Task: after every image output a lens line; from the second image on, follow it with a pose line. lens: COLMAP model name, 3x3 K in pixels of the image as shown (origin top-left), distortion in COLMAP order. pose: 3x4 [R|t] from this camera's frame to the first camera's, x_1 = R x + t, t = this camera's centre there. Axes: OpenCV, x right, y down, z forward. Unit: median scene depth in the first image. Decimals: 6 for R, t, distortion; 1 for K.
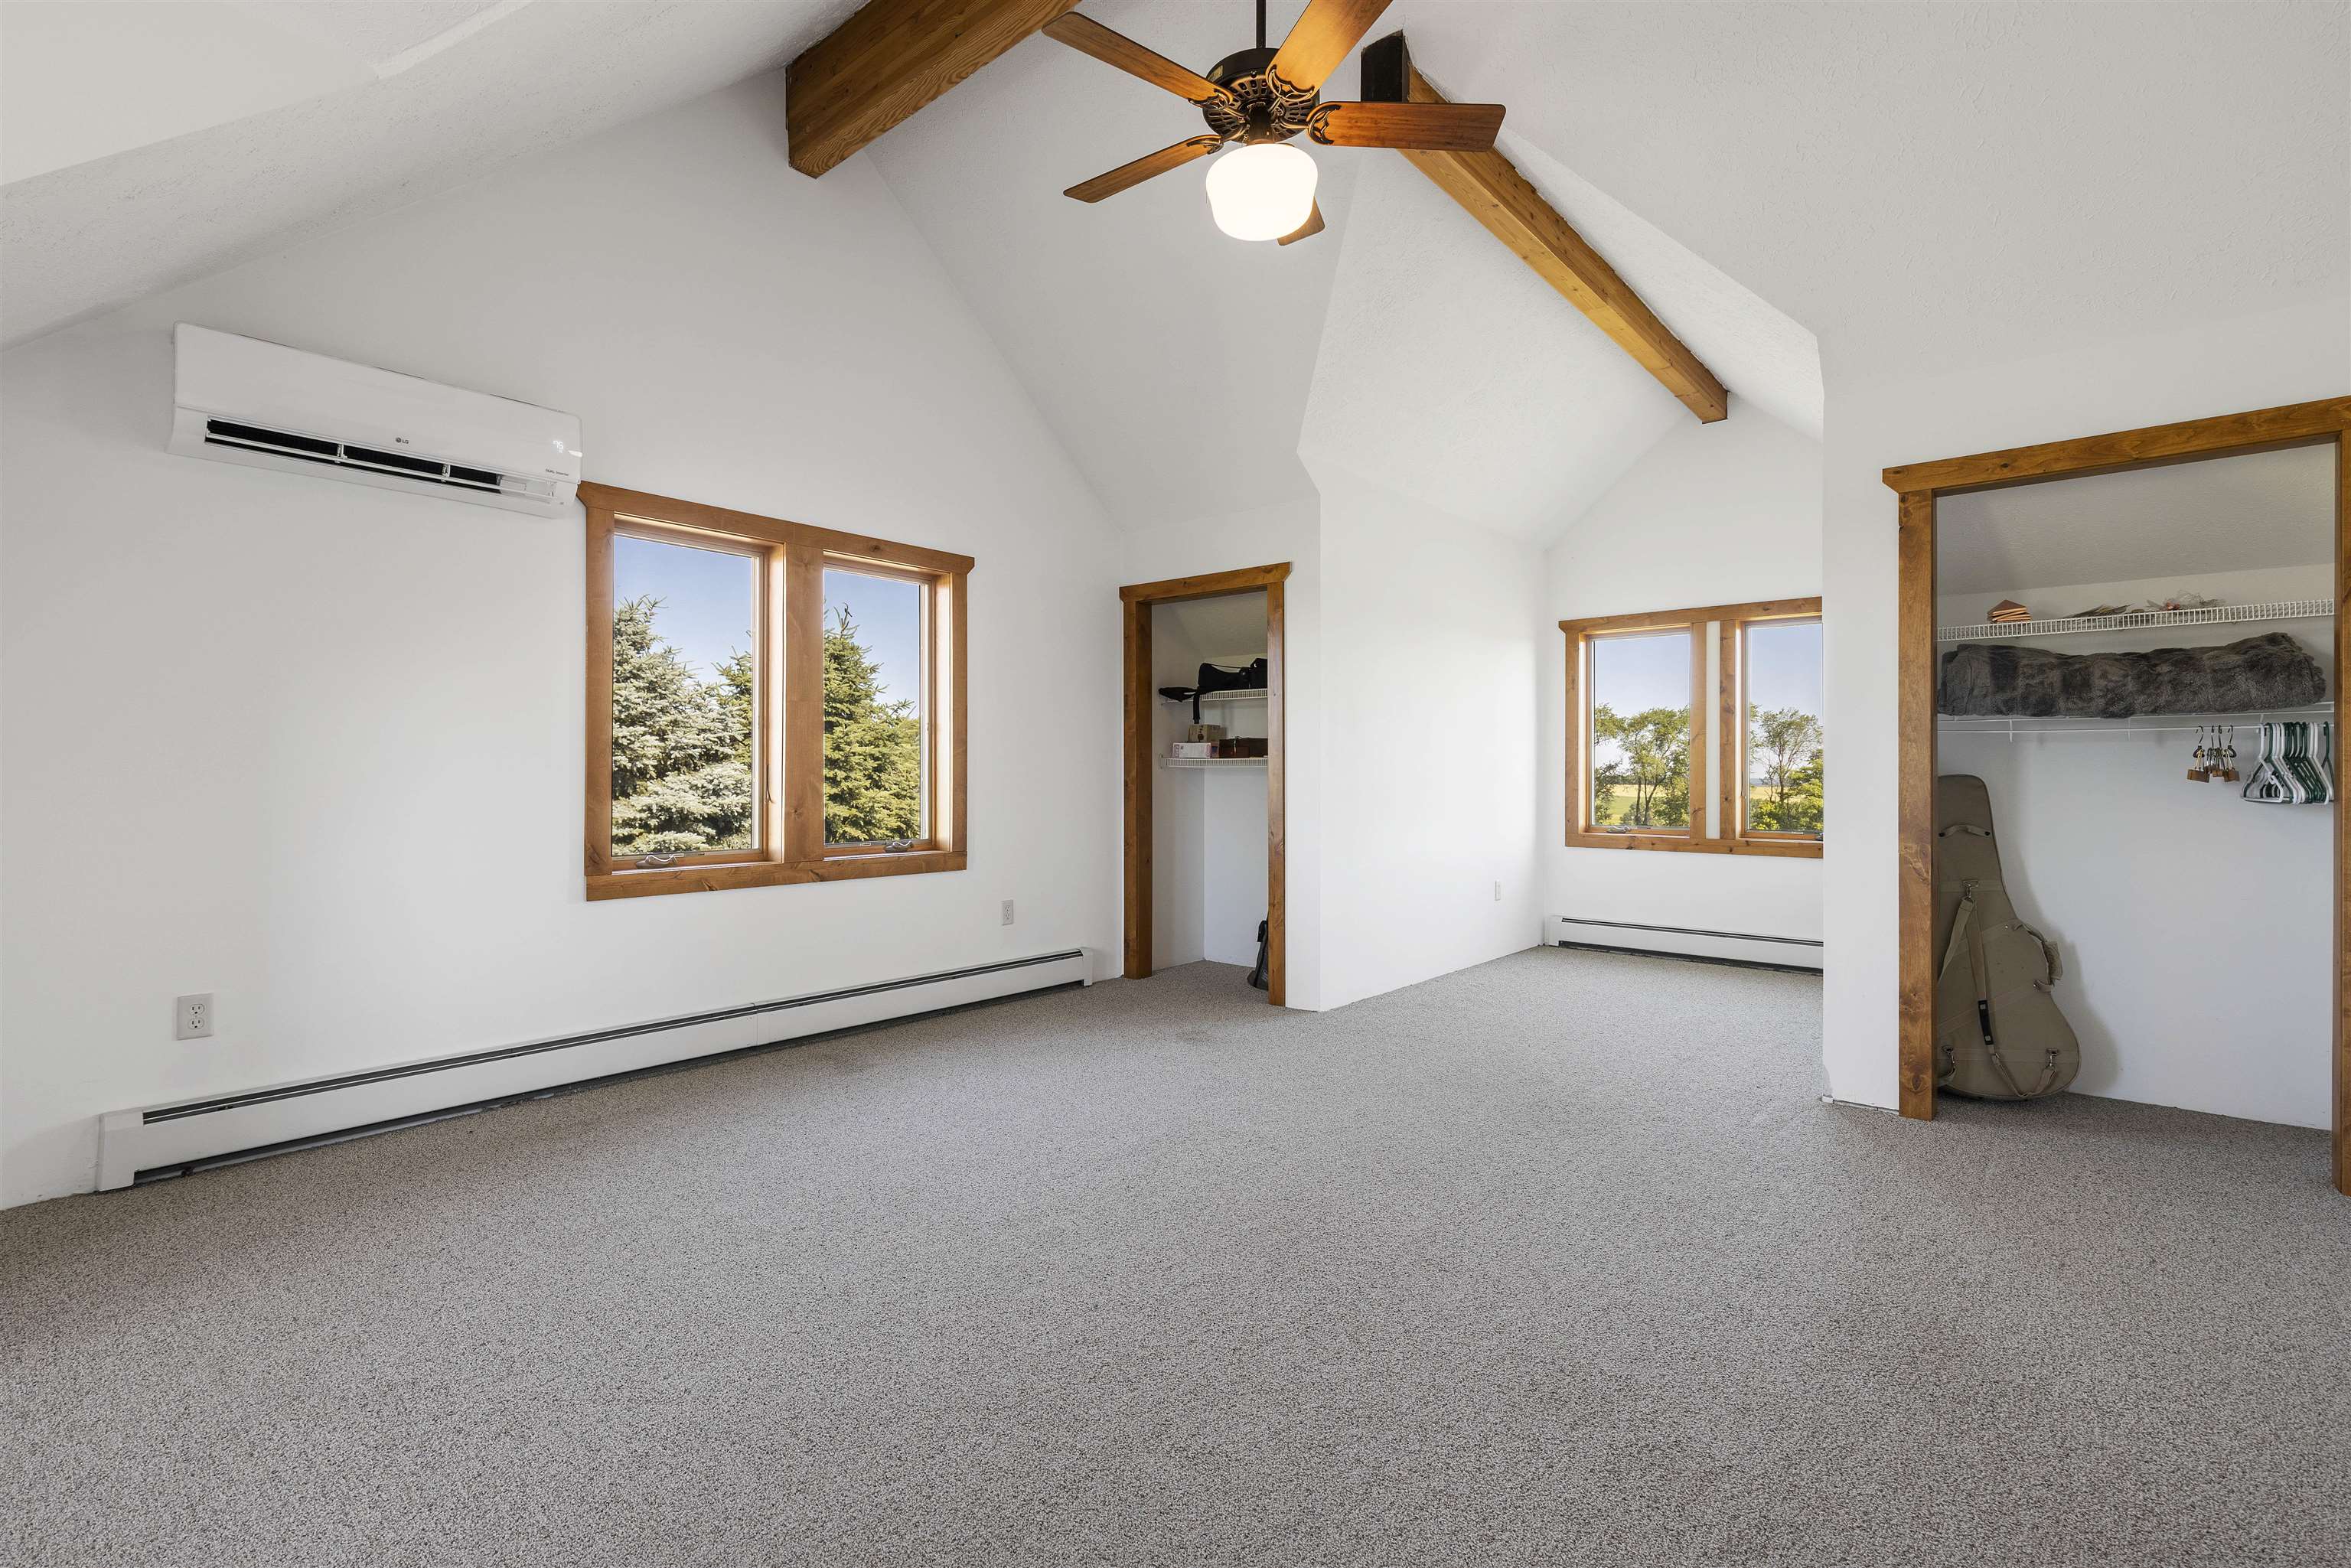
lens RADIAL K [[1073.5, 0, 1184.4], [0, 1073.5, 774.6], [0, 0, 1]] dist [0.005467, -0.000823]
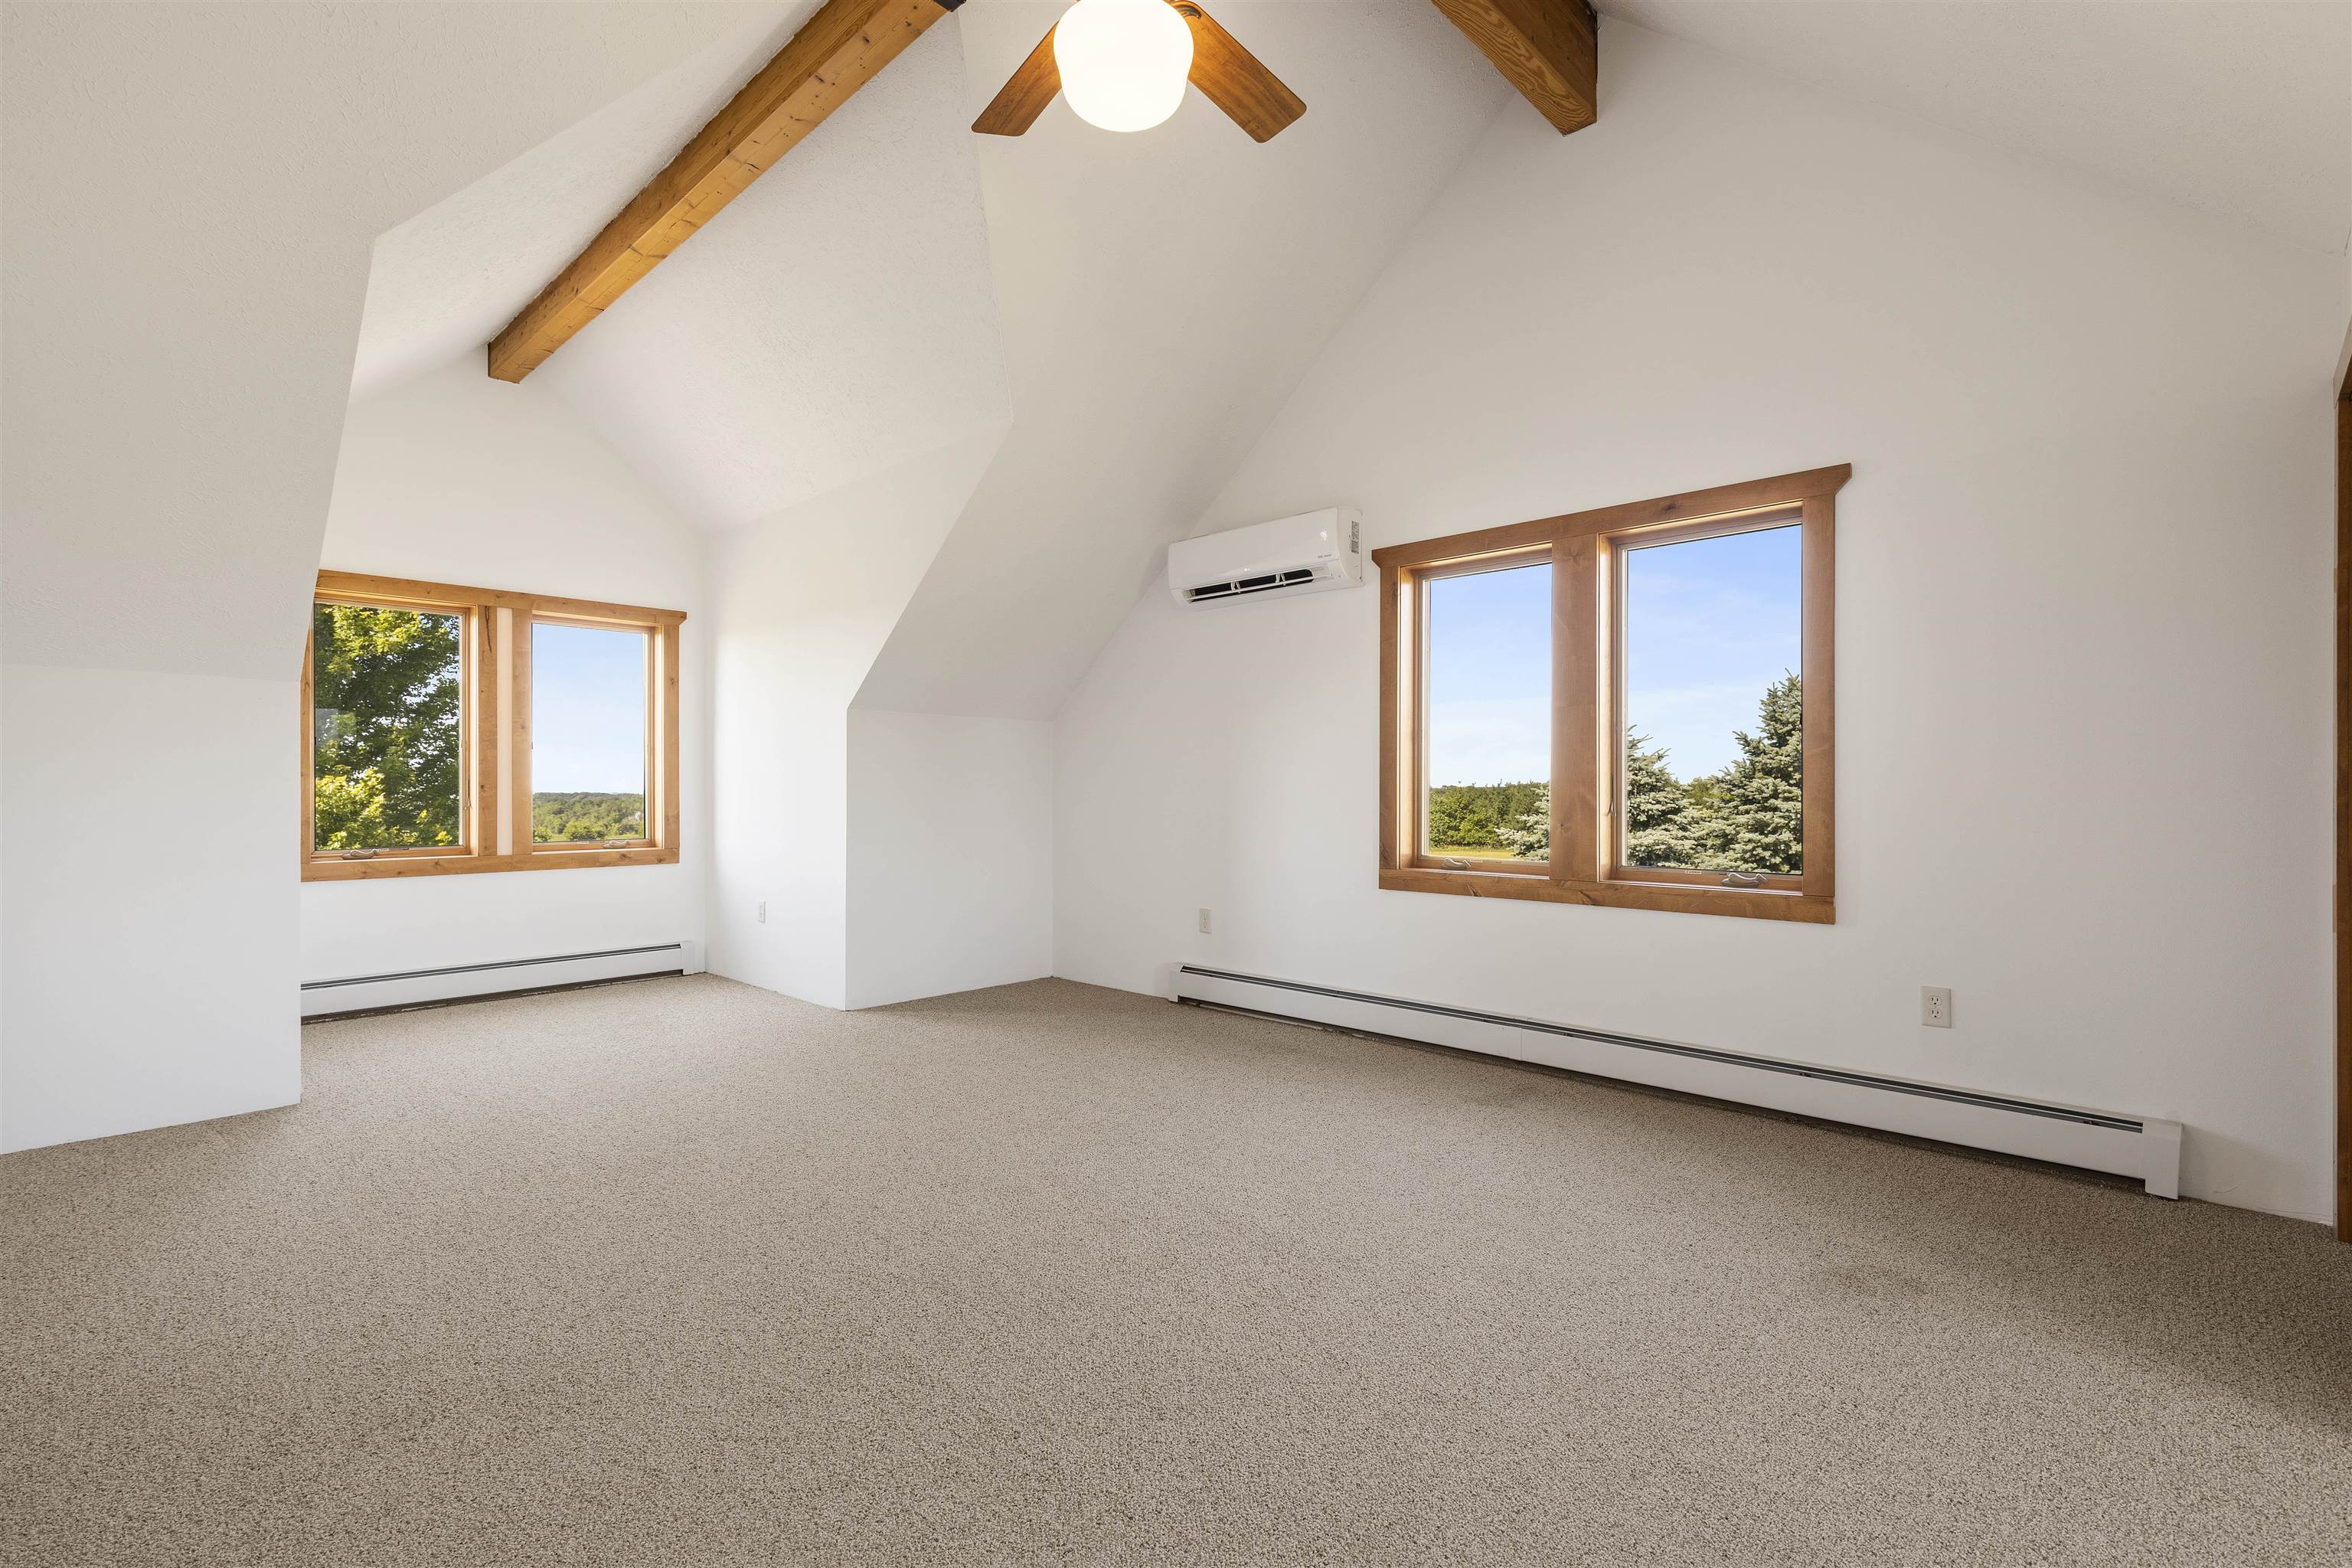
lens RADIAL K [[1074.0, 0, 1169.3], [0, 1074.0, 784.7], [0, 0, 1]] dist [0.005467, -0.000823]
pose [[-0.073161, 0.003900, -0.997312, 0.739478], [0.004812, 0.999982, 0.003557, -0.007958], [0.997309, -0.004539, -0.073179, 0.906423]]
